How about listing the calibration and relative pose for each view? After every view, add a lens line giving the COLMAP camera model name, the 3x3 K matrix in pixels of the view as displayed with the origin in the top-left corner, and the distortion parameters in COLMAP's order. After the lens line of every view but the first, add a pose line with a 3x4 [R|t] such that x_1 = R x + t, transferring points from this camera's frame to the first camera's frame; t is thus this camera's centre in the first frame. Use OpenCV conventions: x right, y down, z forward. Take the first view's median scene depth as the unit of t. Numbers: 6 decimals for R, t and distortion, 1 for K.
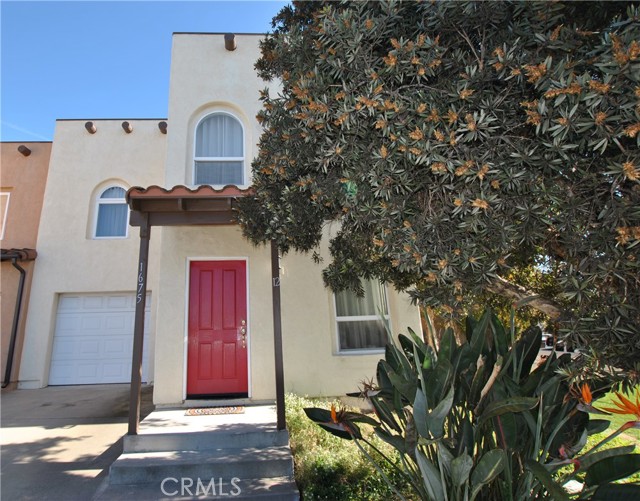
lens RADIAL K [[363.6, 0, 320.5], [0, 363.6, 237.0], [0, 0, 1]] dist [-0.030277, 0.002054]
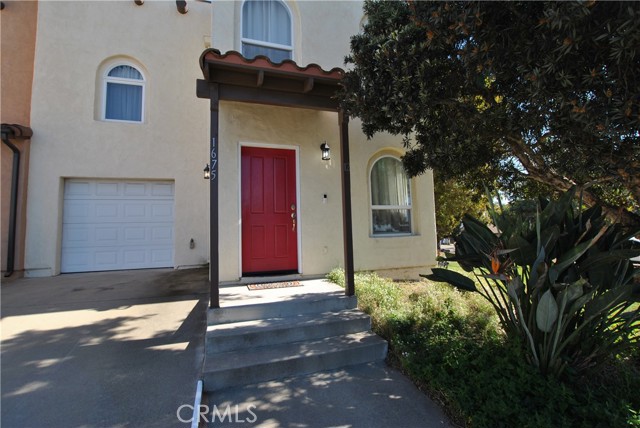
lens RADIAL K [[291.4, 0, 319.6], [0, 291.4, 215.7], [0, 0, 1]] dist [-0.028482, 0.001883]
pose [[0.966009, 0.021949, 0.257576, -0.387733], [-0.068376, 0.982597, 0.172705, 0.111705], [-0.249303, -0.184446, 0.950698, 0.161525]]
